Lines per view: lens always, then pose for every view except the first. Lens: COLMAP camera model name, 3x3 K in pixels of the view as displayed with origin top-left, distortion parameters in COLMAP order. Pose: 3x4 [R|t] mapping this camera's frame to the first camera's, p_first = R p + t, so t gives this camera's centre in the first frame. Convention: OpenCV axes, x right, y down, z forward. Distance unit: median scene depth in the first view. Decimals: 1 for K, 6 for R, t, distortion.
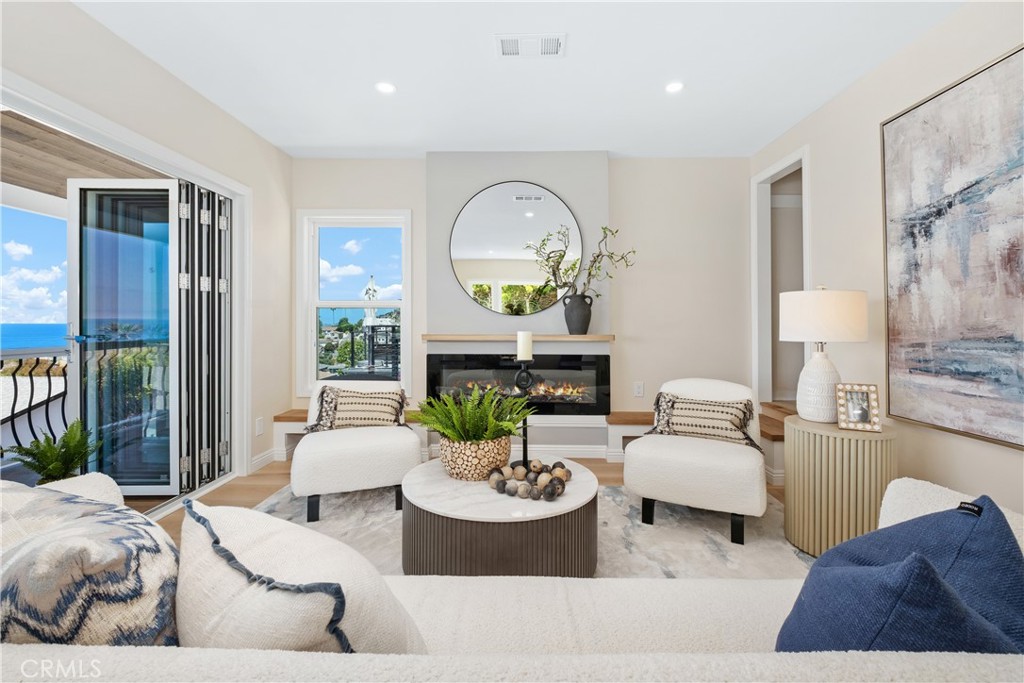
lens RADIAL K [[449.5, 0, 515.4], [0, 449.5, 313.2], [0, 0, 1]] dist [-0.000352, -0.000649]
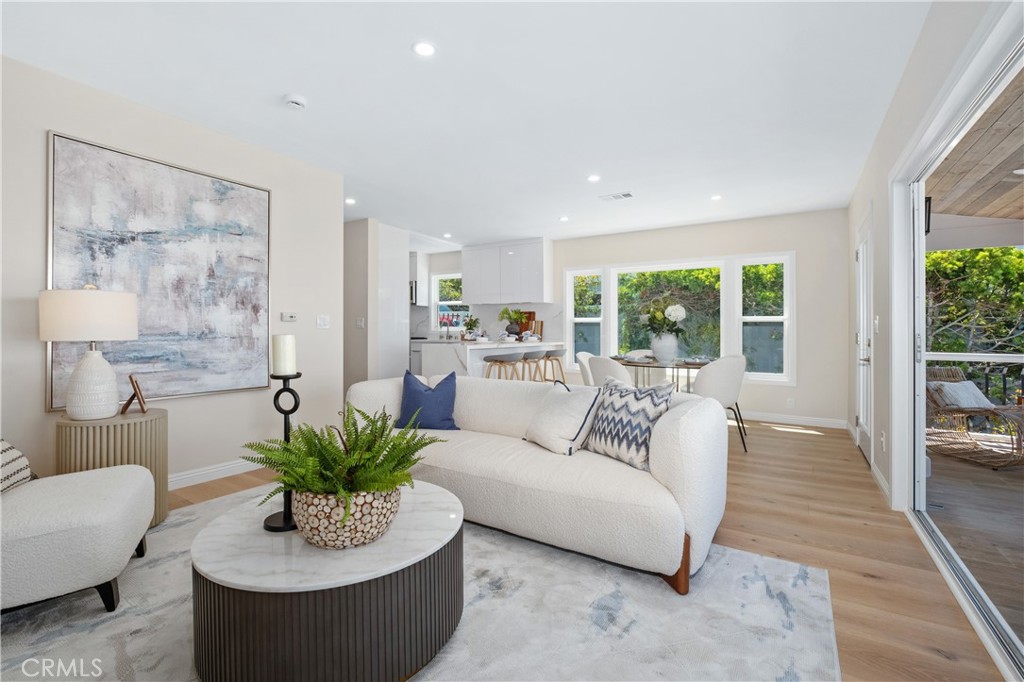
lens RADIAL K [[450.7, 0, 503.2], [0, 450.7, 331.5], [0, 0, 1]] dist [-0.003114, -0.000337]
pose [[-0.847056, -0.011455, 0.531380, -0.674570], [-0.024803, 0.999530, -0.017991, 0.038310], [-0.530925, -0.028419, -0.846942, 1.414043]]
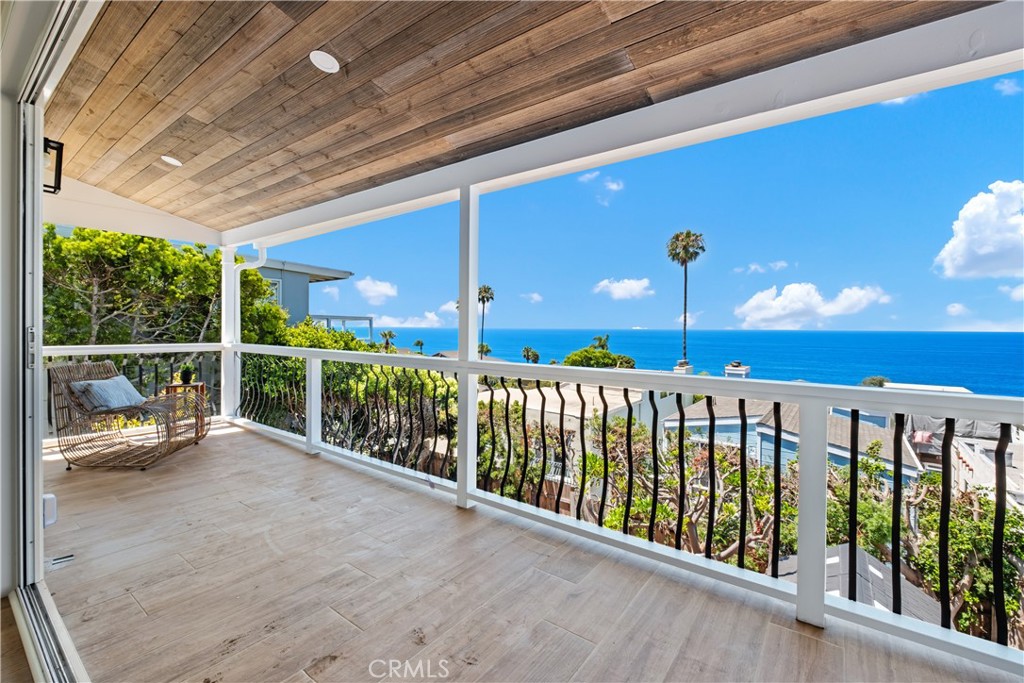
lens RADIAL K [[440.2, 0, 518.3], [0, 440.2, 331.5], [0, 0, 1]] dist [-0.009625, -0.001121]
pose [[-0.579971, 0.001567, -0.814635, -0.846239], [0.008850, 0.999951, -0.004376, 0.014240], [0.814589, -0.009747, -0.579957, 1.007581]]
